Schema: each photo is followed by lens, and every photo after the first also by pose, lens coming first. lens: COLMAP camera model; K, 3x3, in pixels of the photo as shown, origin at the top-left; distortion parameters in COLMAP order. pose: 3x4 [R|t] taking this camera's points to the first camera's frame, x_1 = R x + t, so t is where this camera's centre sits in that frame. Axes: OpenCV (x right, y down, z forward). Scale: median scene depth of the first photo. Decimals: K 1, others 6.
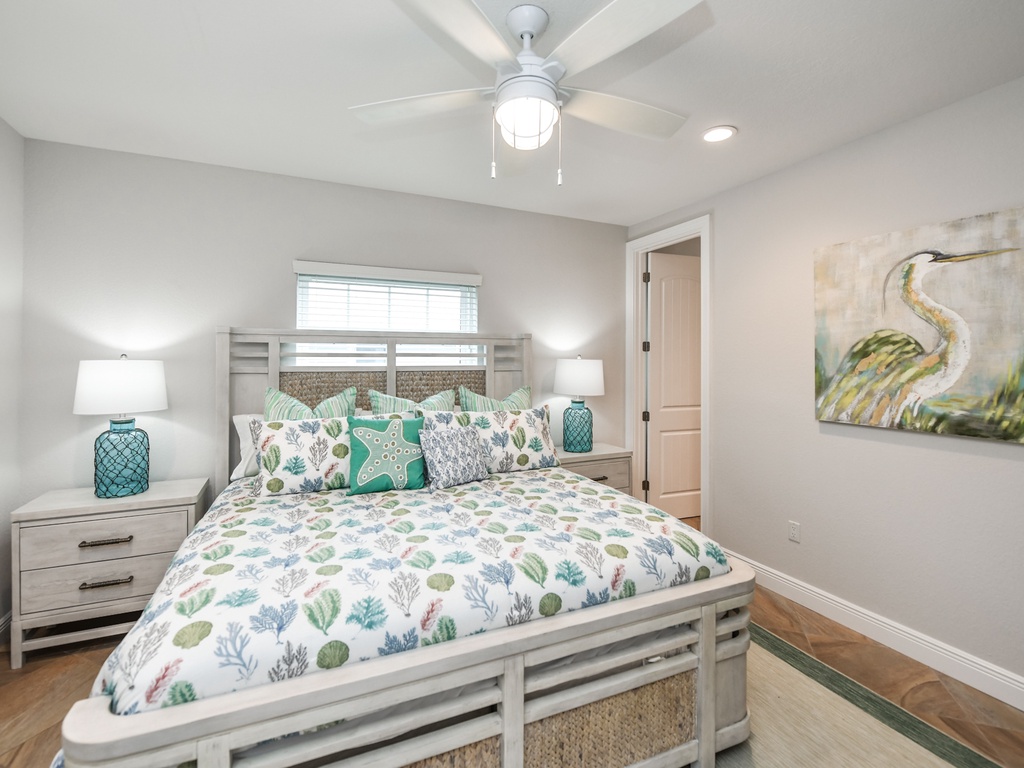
lens RADIAL K [[450.0, 0, 517.1], [0, 450.0, 365.1], [0, 0, 1]] dist [-0.009780, -0.000366]
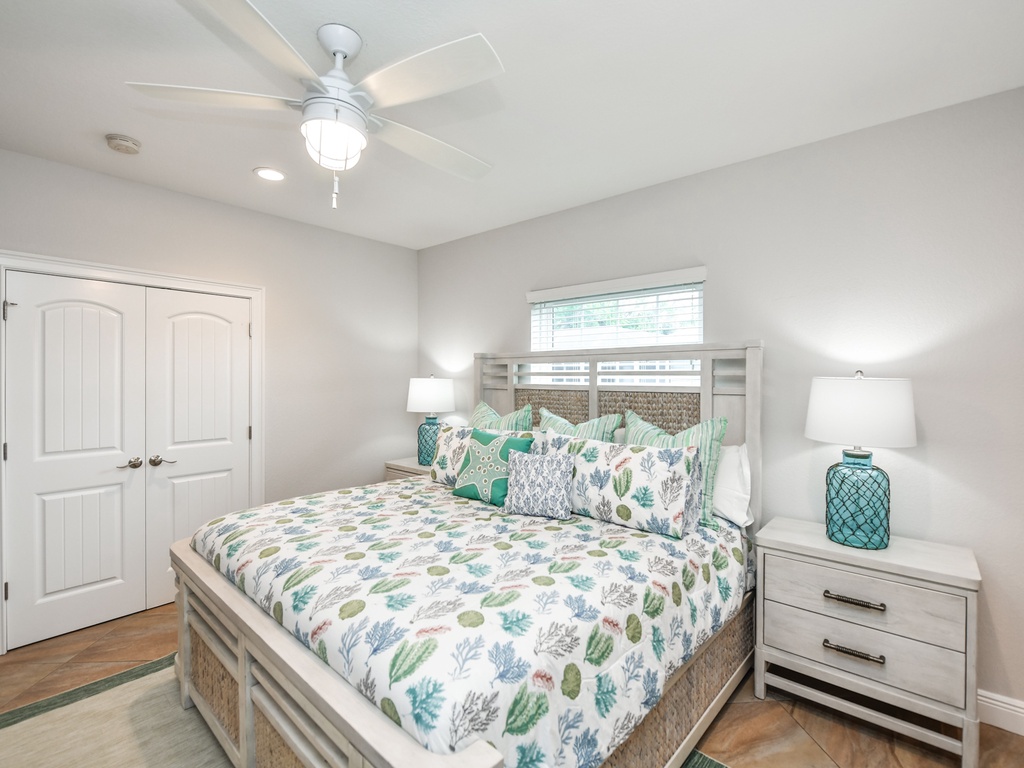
lens RADIAL K [[464.8, 0, 521.2], [0, 464.8, 384.2], [0, 0, 1]] dist [-0.009784, -0.001271]
pose [[0.442948, 0.012947, -0.896454, 0.621260], [-0.013109, 0.999882, 0.007963, -0.006997], [0.896452, 0.008225, 0.443065, 0.497111]]
